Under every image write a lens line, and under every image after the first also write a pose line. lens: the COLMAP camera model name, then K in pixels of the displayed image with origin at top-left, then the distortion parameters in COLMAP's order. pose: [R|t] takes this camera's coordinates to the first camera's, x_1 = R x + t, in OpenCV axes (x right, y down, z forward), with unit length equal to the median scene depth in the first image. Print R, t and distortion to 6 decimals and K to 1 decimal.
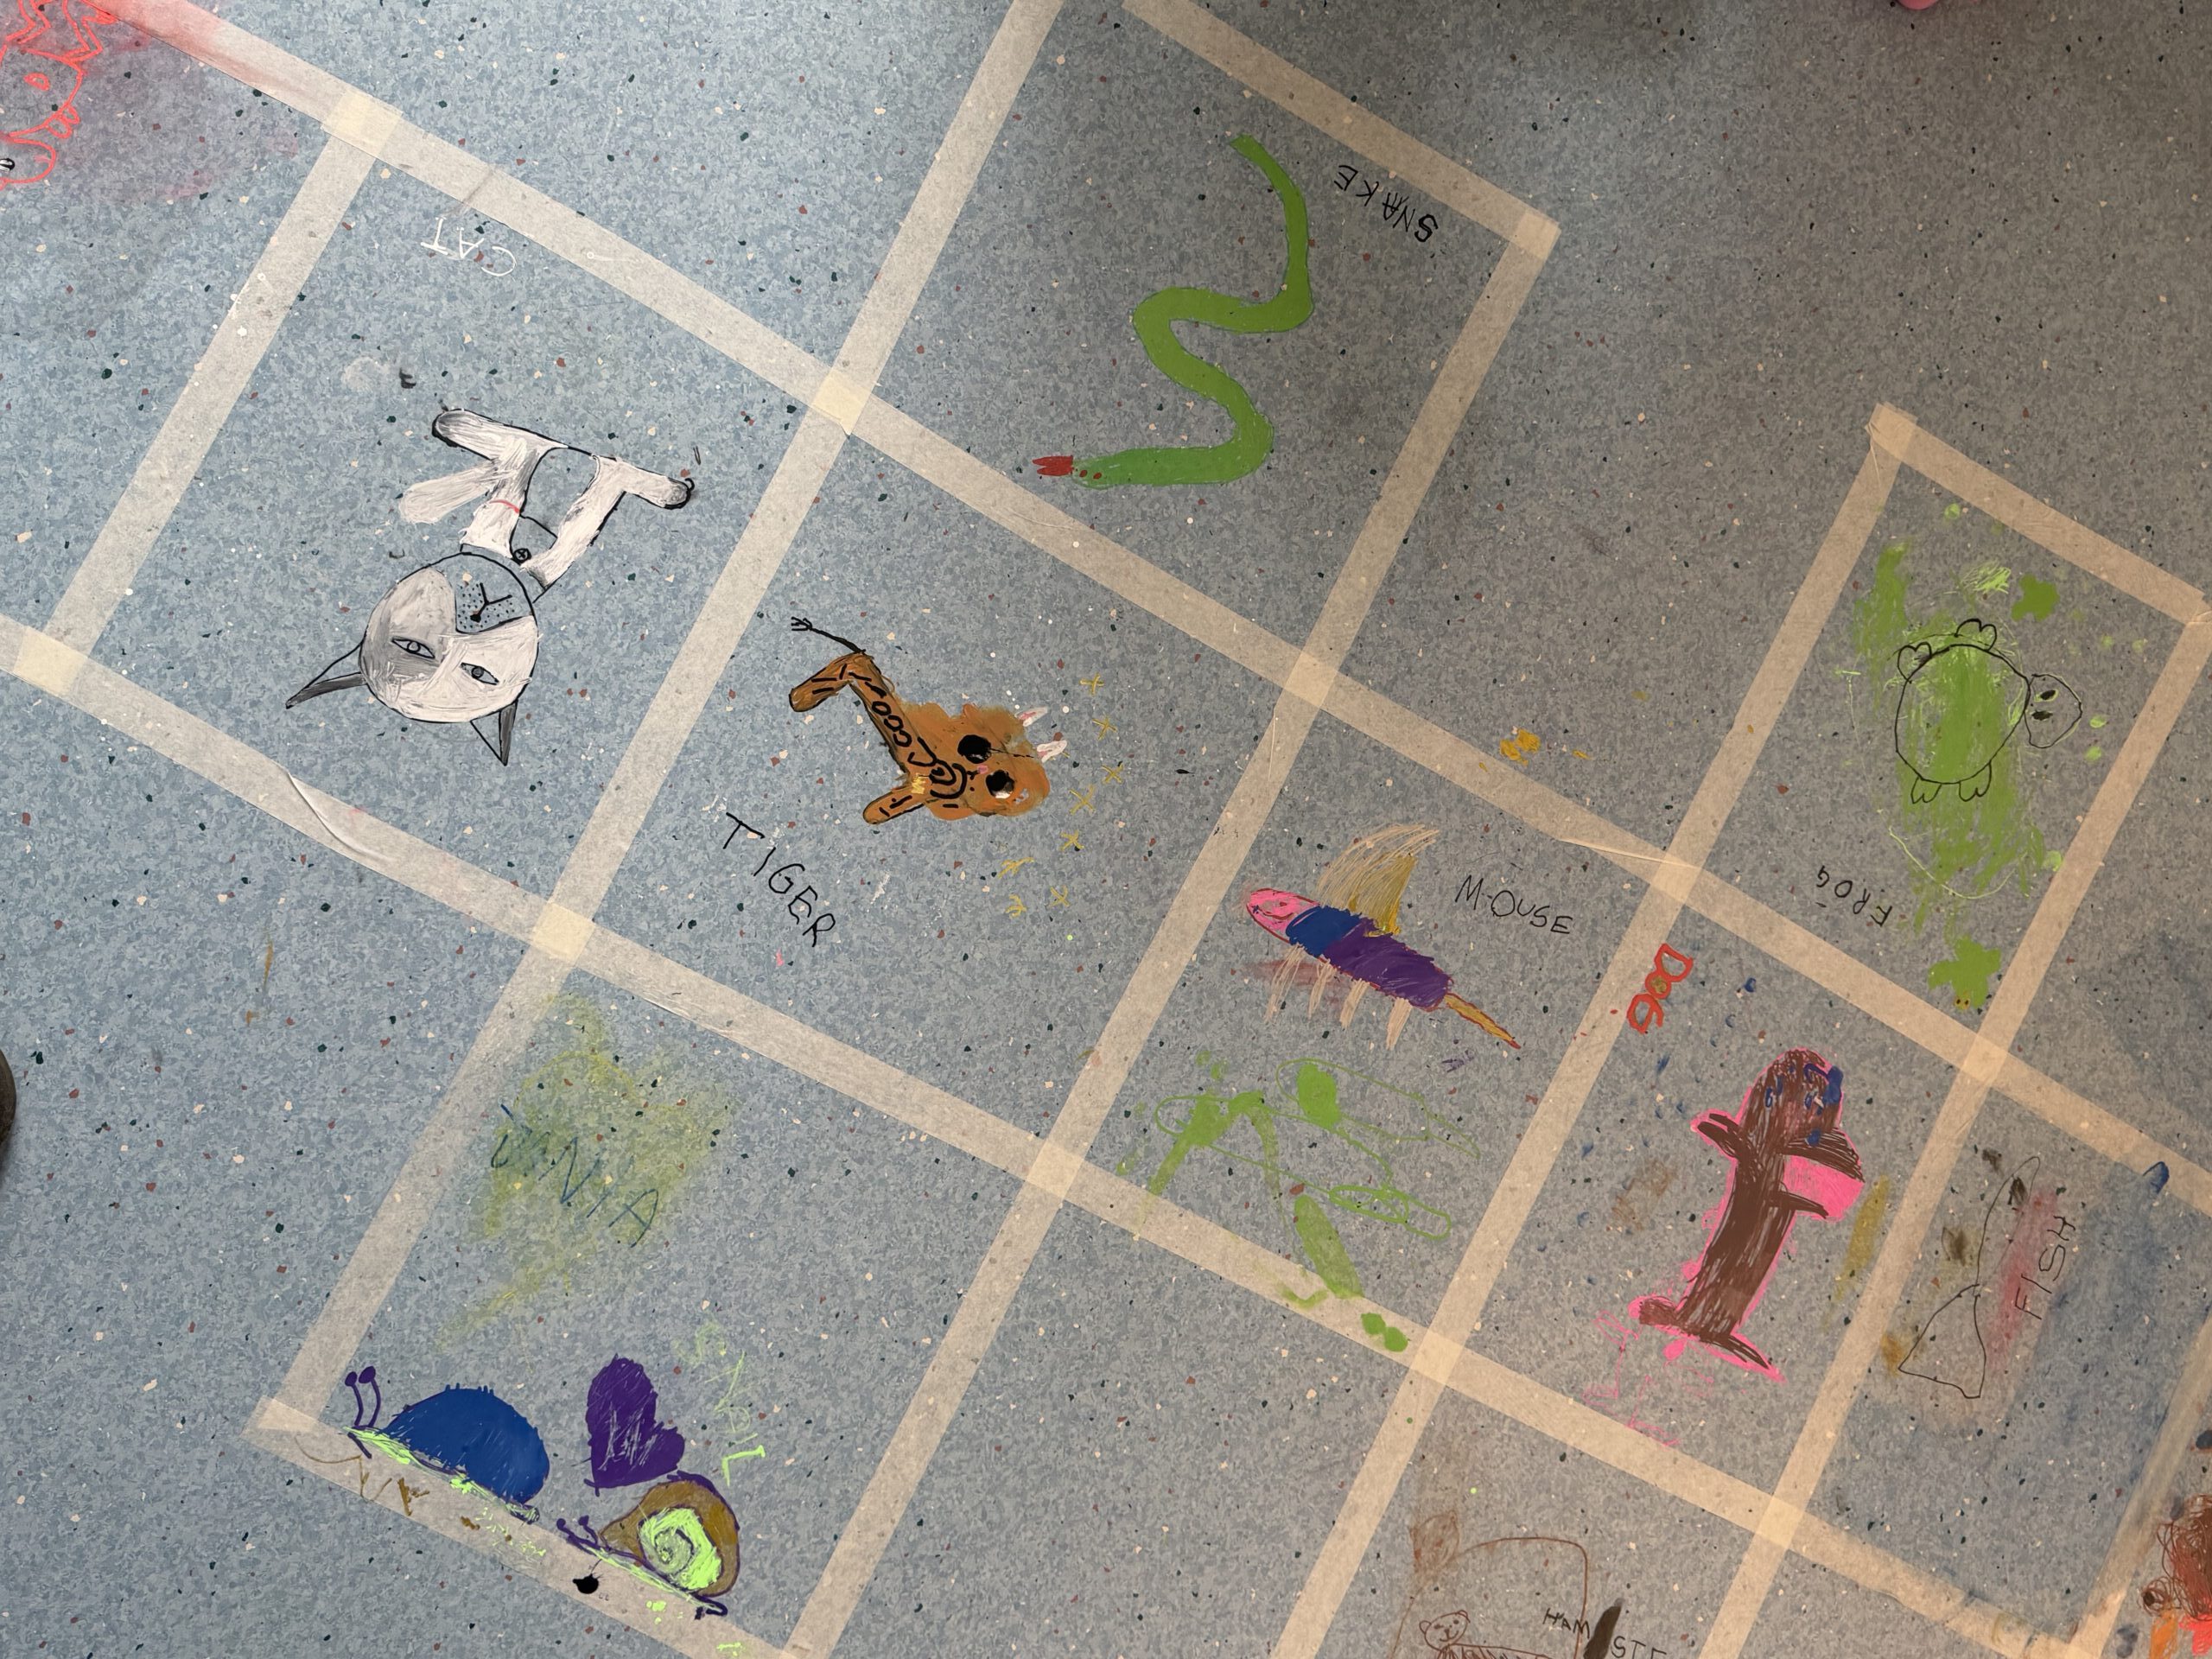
lens RADIAL K [[1837.9, 0, 1102.5], [0, 1837.9, 823.9], [0, 0, 1]] dist [0.183114, -0.420705]
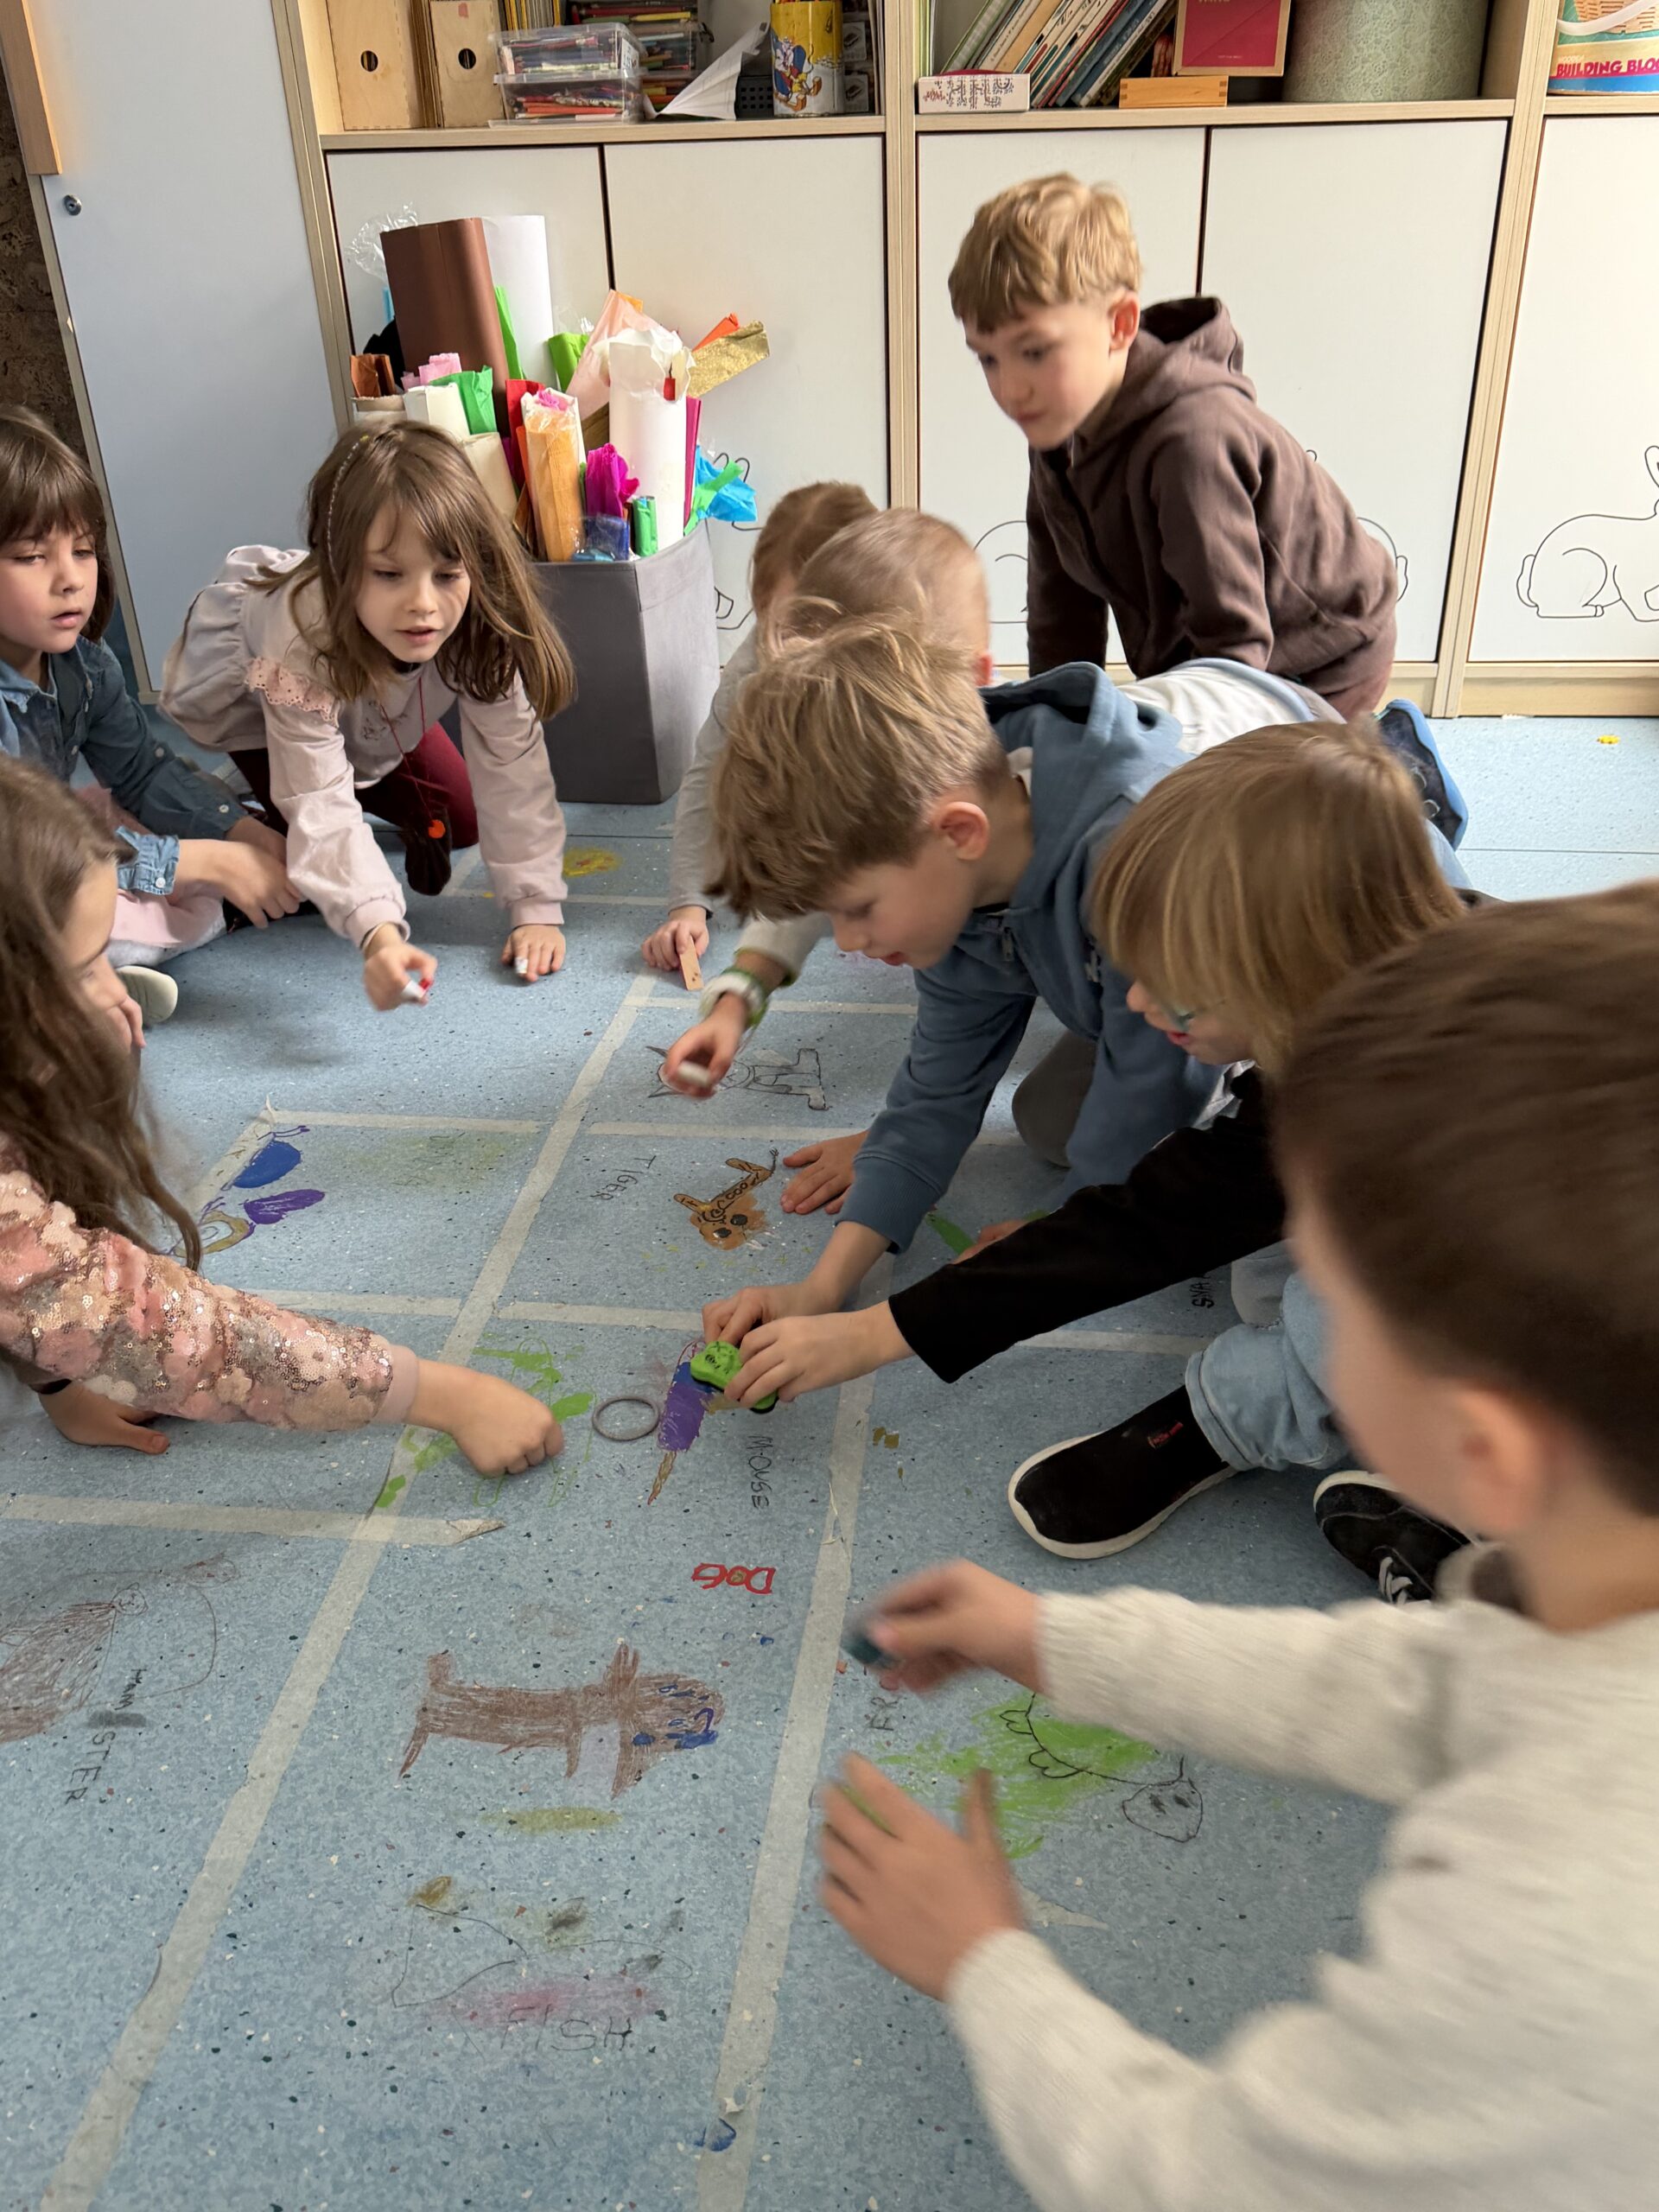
lens RADIAL K [[1817.3, 0, 827.3], [0, 1817.3, 1098.2], [0, 0, 1]] dist [0.179165, -0.401079]
pose [[0.346772, 0.263061, -0.900304, 1.270305], [-0.933164, 0.193596, -0.302862, 0.324194], [0.094624, 0.945156, 0.312613, 0.415626]]
